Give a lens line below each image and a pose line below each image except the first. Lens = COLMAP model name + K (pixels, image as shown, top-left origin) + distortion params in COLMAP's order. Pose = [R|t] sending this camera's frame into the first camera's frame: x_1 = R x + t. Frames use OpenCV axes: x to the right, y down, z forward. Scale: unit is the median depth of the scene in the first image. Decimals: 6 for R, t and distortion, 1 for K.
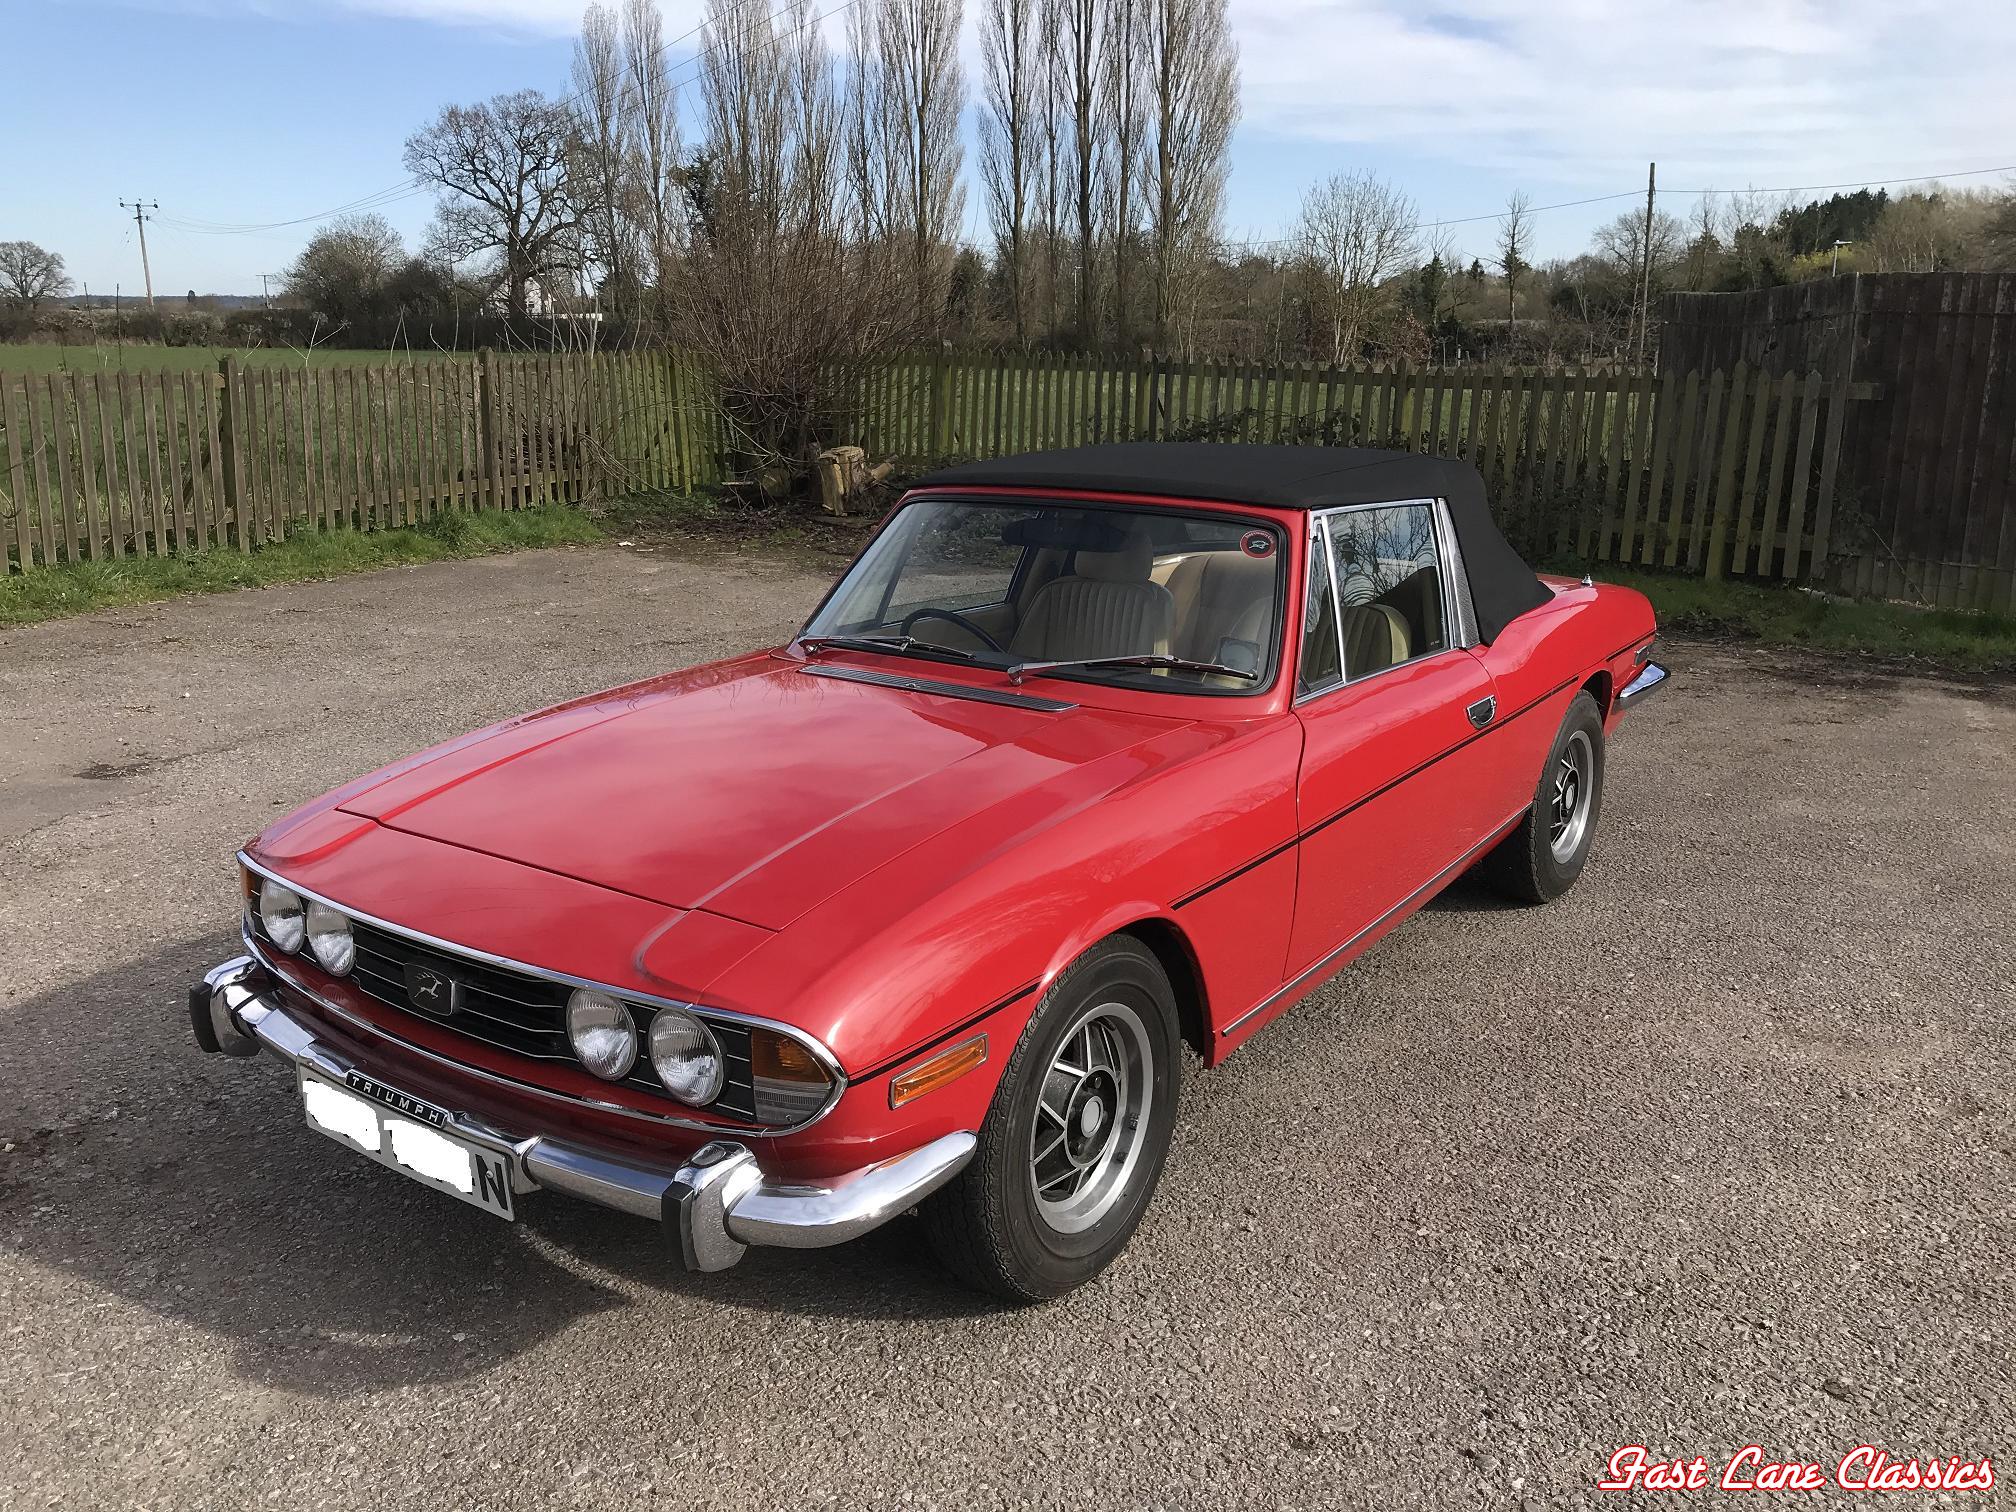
lens RADIAL K [[1641.7, 0, 1008.0], [0, 1641.7, 756.0], [0, 0, 1]] dist [0.009562, 0.016726]
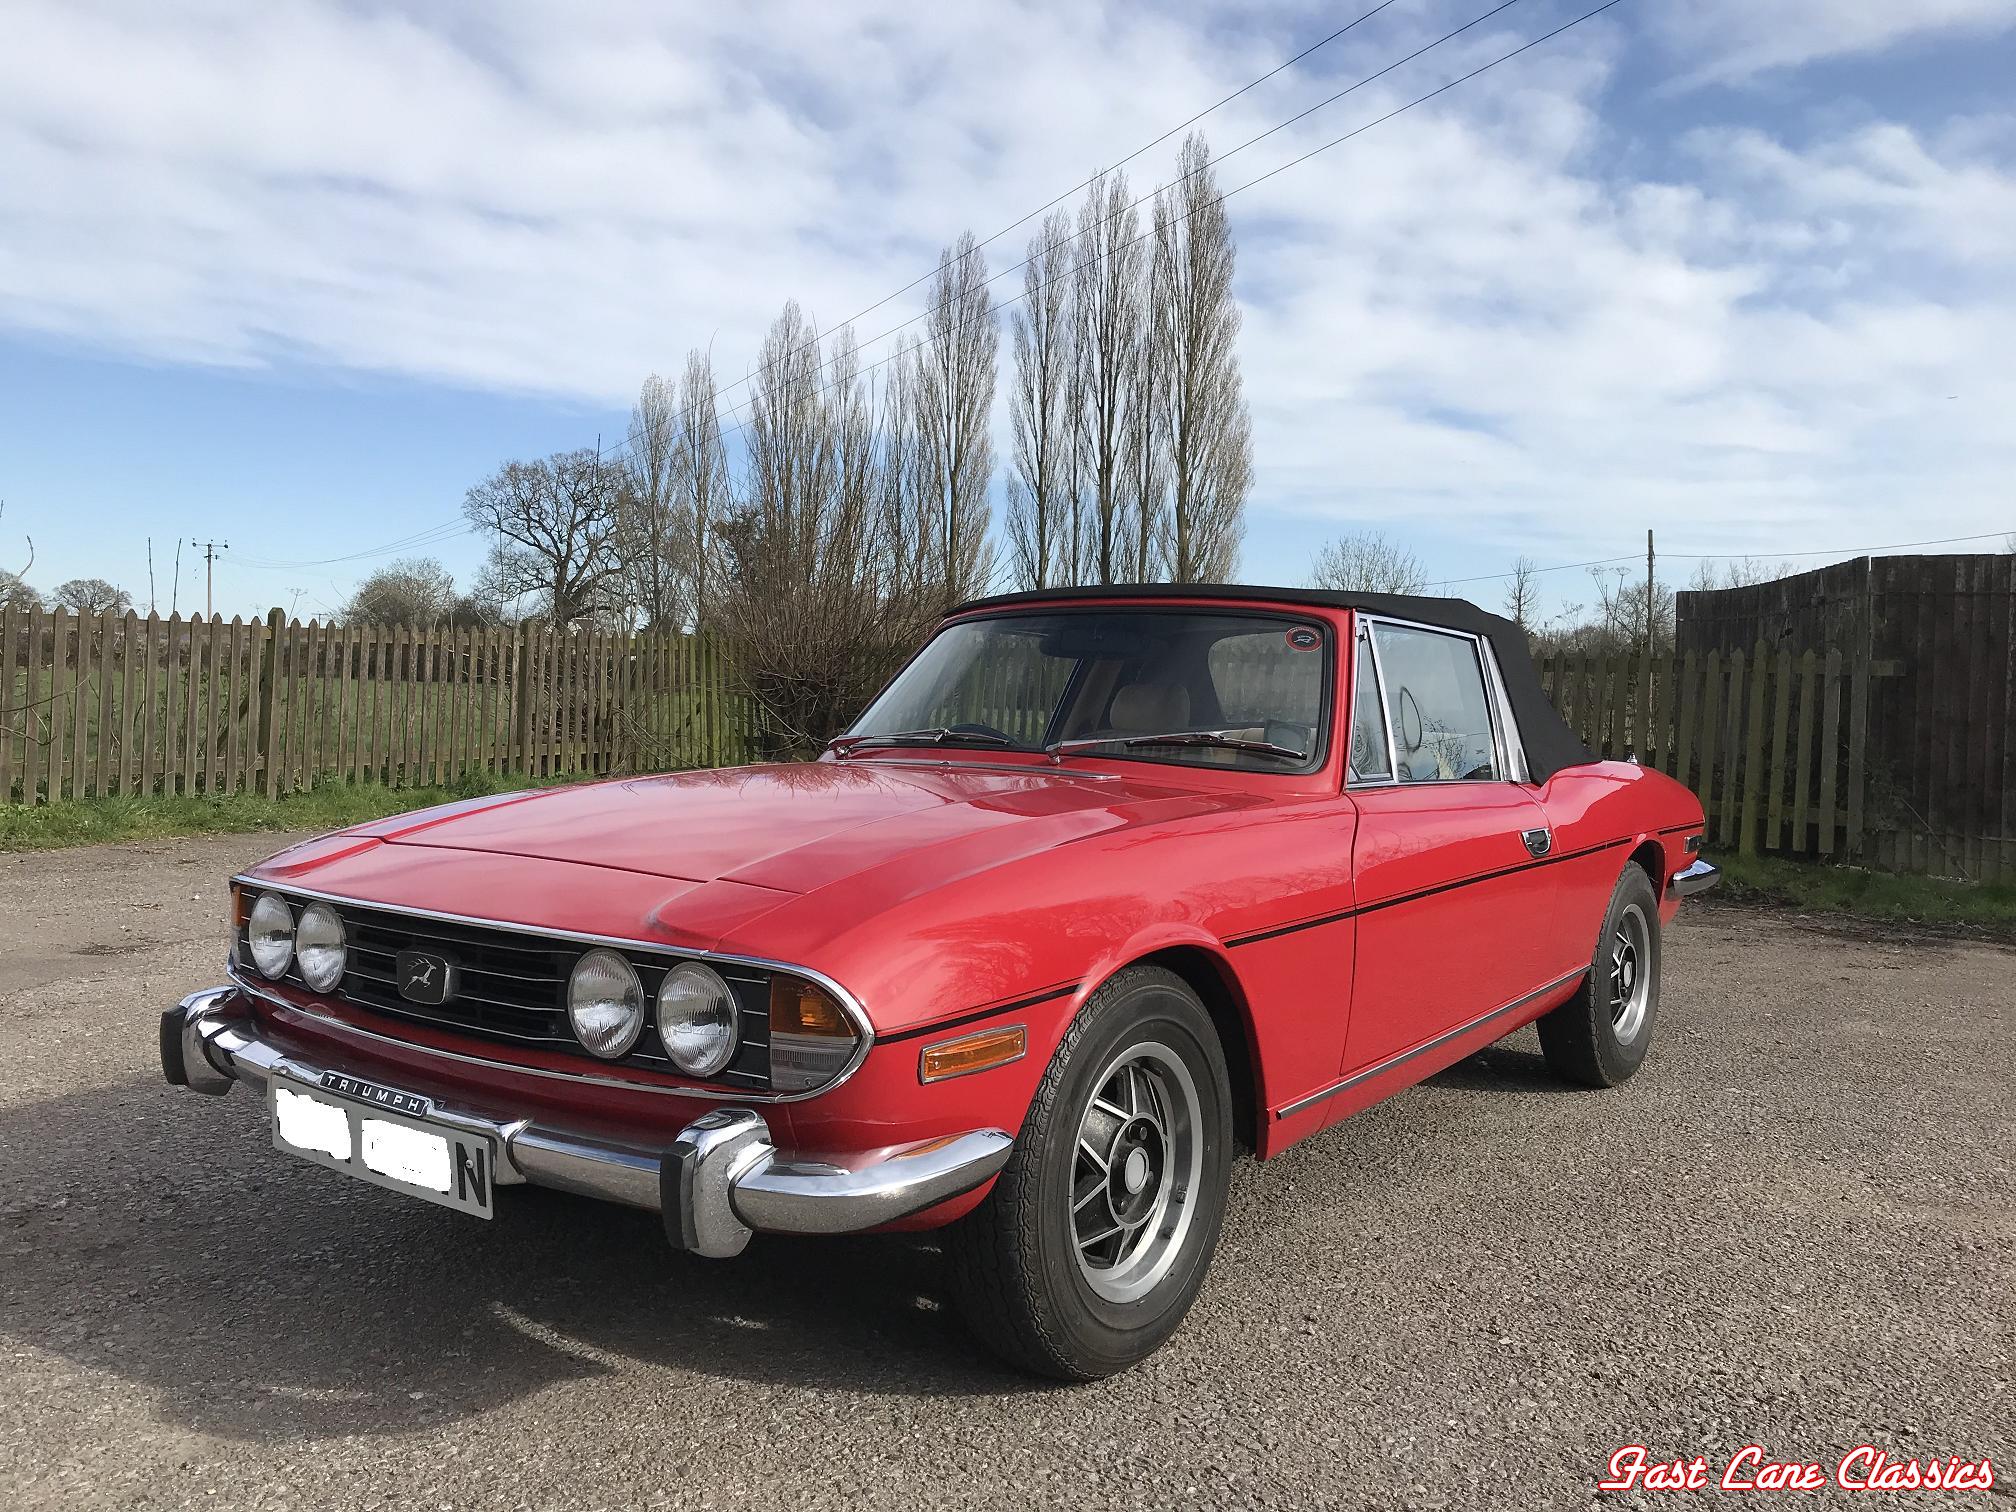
lens RADIAL K [[1639.0, 0, 1008.0], [0, 1639.0, 756.0], [0, 0, 1]] dist [0.038874, -0.038159]
pose [[0.999698, 0.020944, -0.012842, -0.012344], [-0.023113, 0.978984, -0.202624, 0.175592], [0.008329, 0.202860, 0.979172, 0.064555]]
